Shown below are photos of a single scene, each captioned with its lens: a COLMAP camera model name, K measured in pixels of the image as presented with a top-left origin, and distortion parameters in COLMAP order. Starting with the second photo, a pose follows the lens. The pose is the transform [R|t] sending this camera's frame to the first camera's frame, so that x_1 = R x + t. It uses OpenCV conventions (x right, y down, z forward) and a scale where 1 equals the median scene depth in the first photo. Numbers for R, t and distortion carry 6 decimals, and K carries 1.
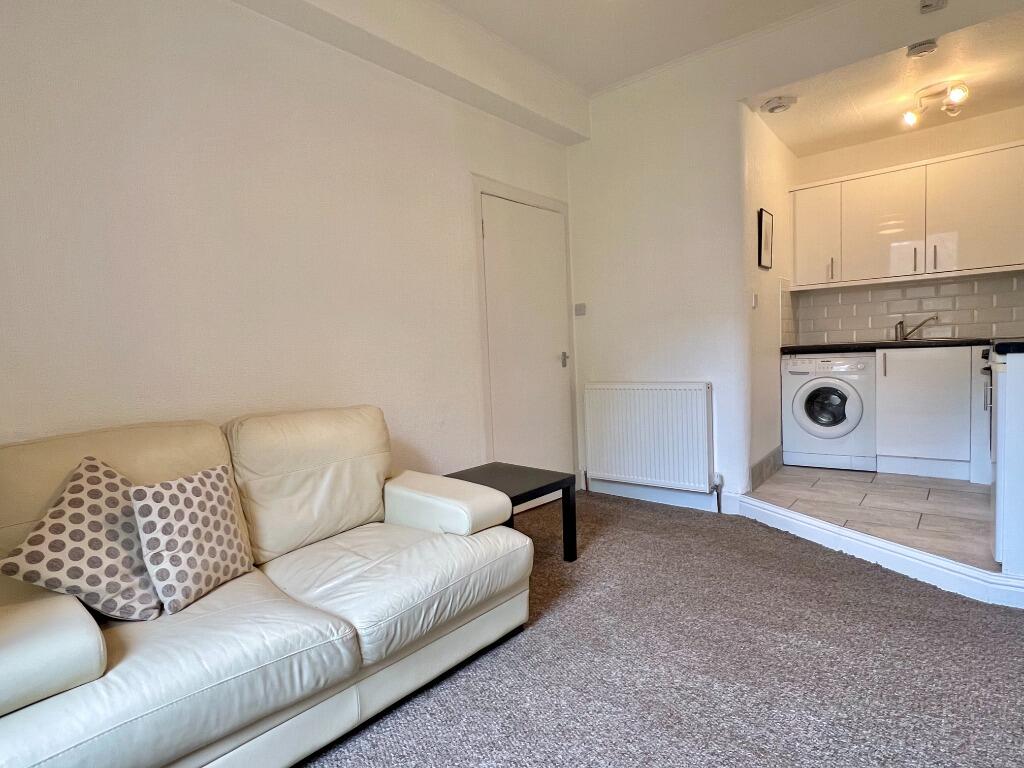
lens RADIAL K [[556.4, 0, 511.4], [0, 556.4, 391.9], [0, 0, 1]] dist [0.003307, -0.000577]
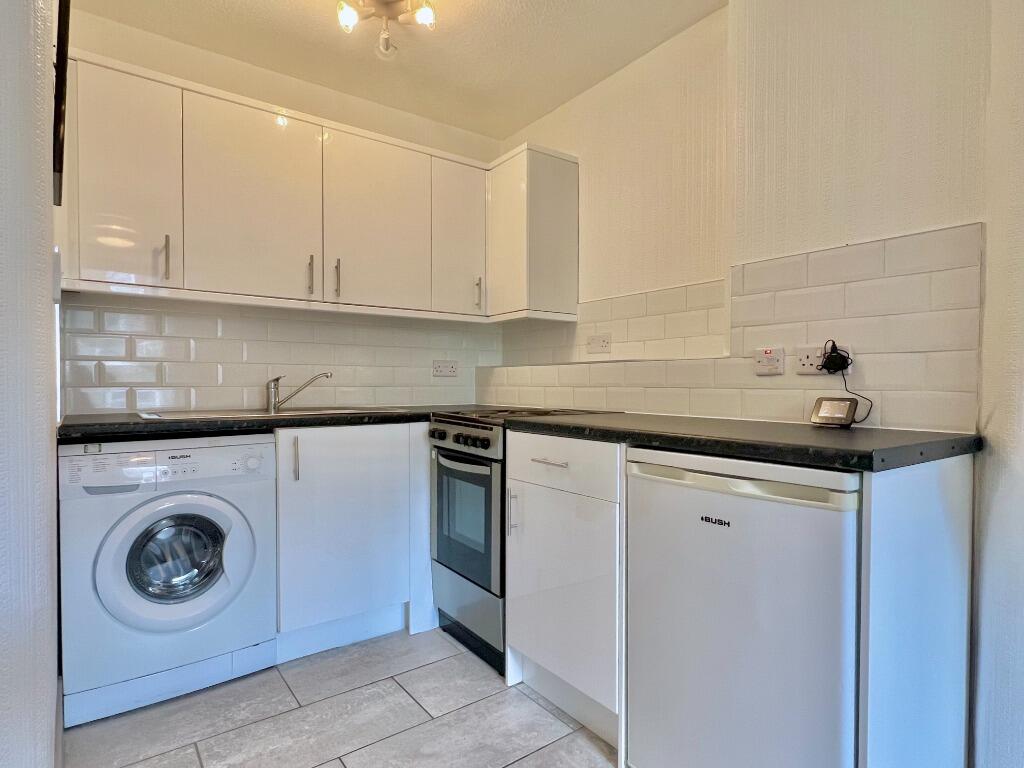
lens RADIAL K [[556.4, 0, 511.4], [0, 556.4, 391.9], [0, 0, 1]] dist [0.003307, -0.000577]
pose [[0.235644, 0.030172, 0.971371, 0.228553], [0.056879, 0.997376, -0.044778, -0.084510], [-0.970174, 0.065802, 0.233309, 0.748815]]
